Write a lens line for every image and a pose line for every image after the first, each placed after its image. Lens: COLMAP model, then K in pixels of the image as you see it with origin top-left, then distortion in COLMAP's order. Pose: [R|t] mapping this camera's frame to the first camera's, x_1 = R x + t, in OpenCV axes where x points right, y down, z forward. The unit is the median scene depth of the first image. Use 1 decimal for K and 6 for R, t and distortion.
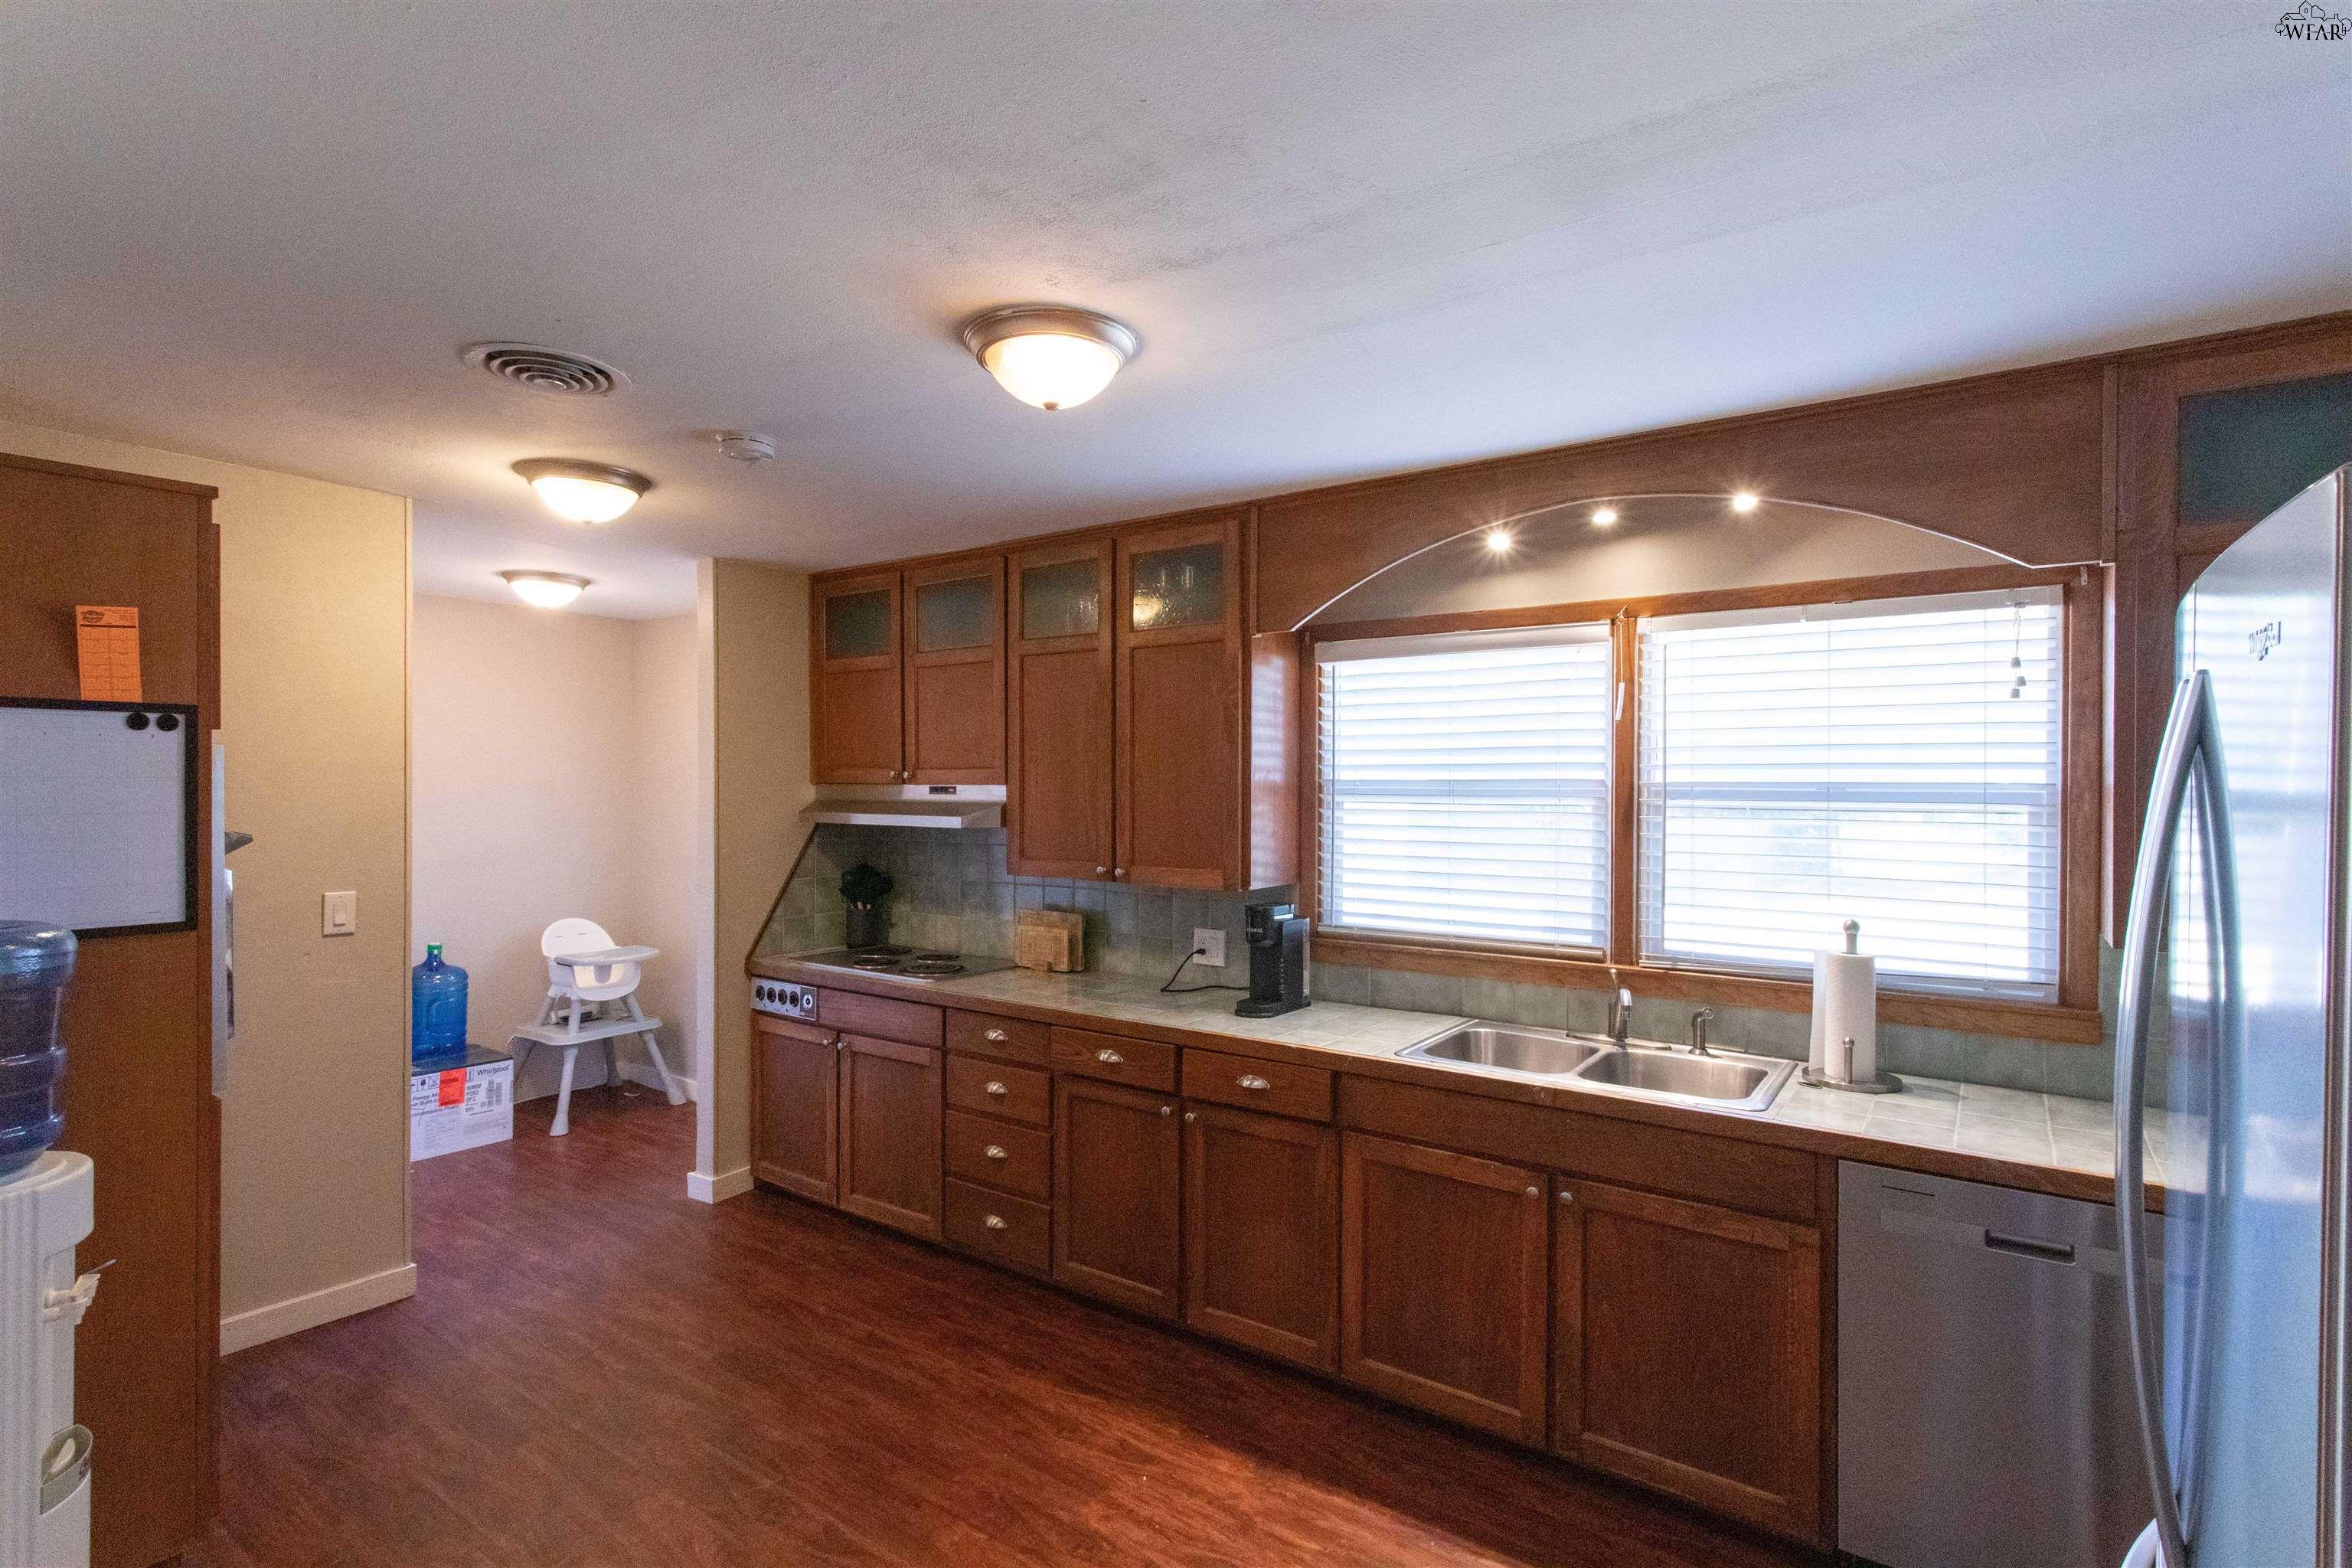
lens RADIAL K [[1130.2, 0, 1170.3], [0, 1130.2, 786.7], [0, 0, 1]] dist [0.000622, 0.001493]
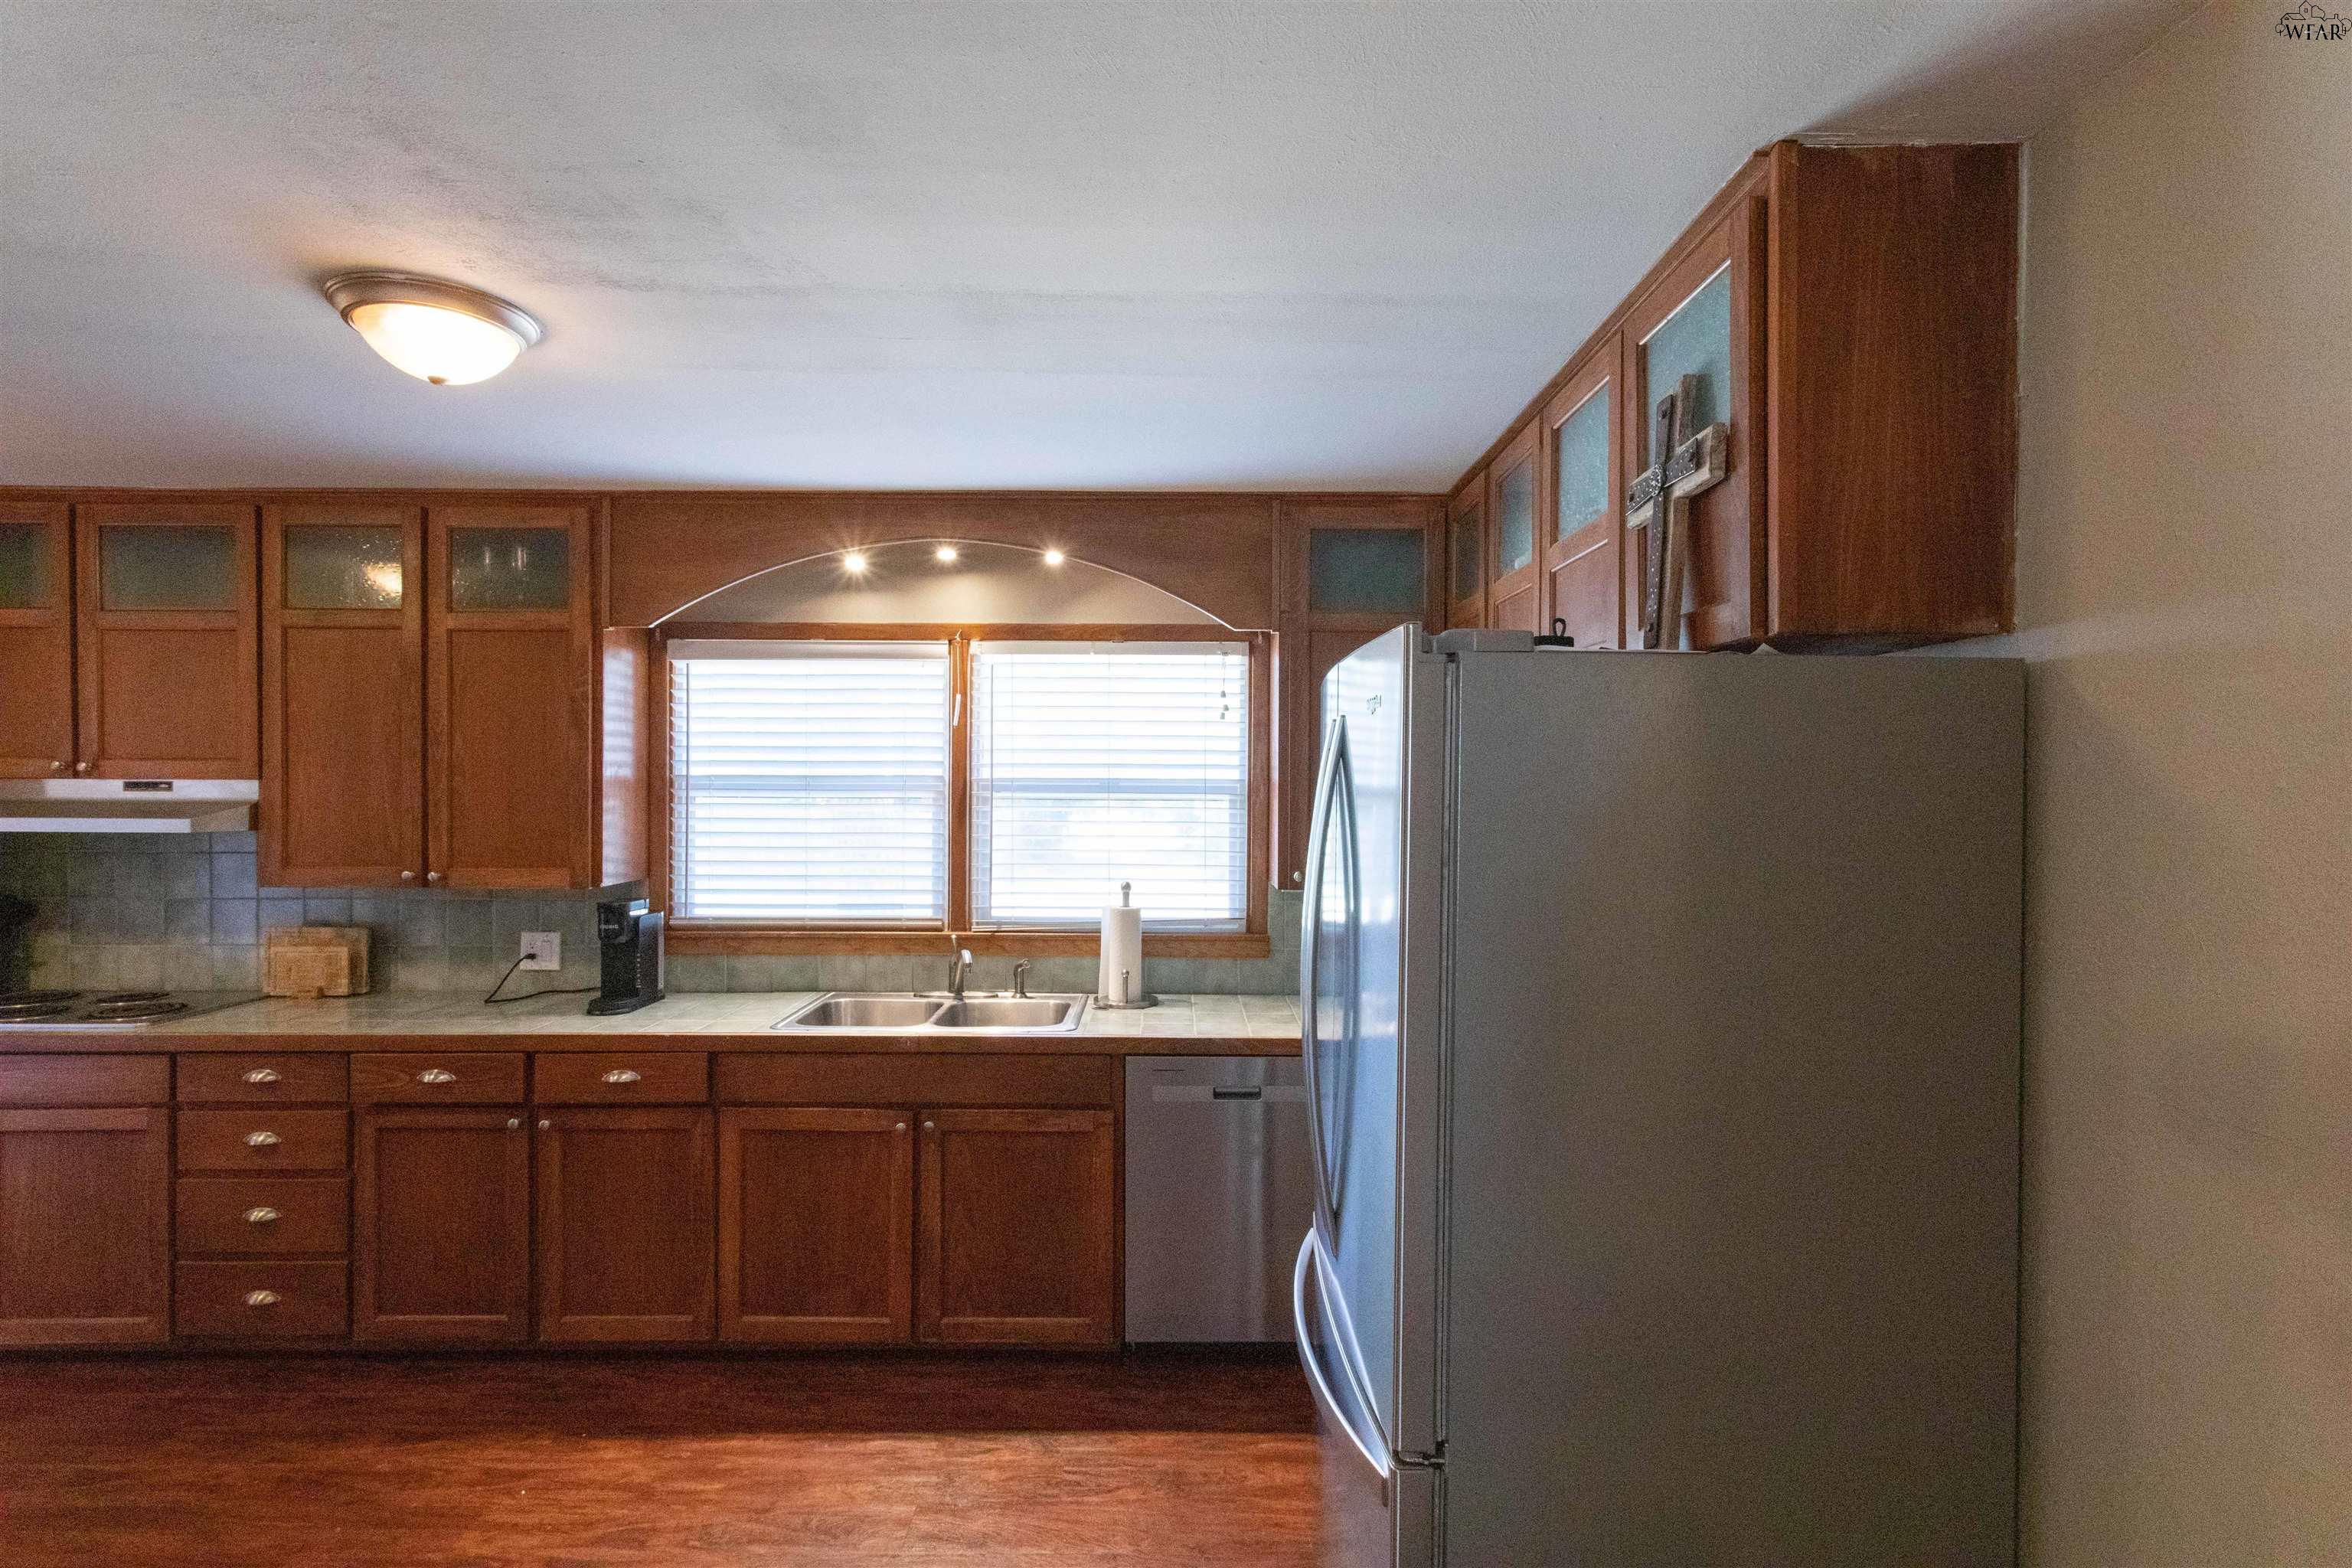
lens RADIAL K [[1130.2, 0, 1170.3], [0, 1130.2, 786.7], [0, 0, 1]] dist [0.000622, 0.001493]
pose [[0.809700, -0.002147, 0.586840, -0.113831], [0.000222, 0.999994, 0.003353, 0.001263], [-0.586844, -0.002585, 0.809696, -0.091135]]
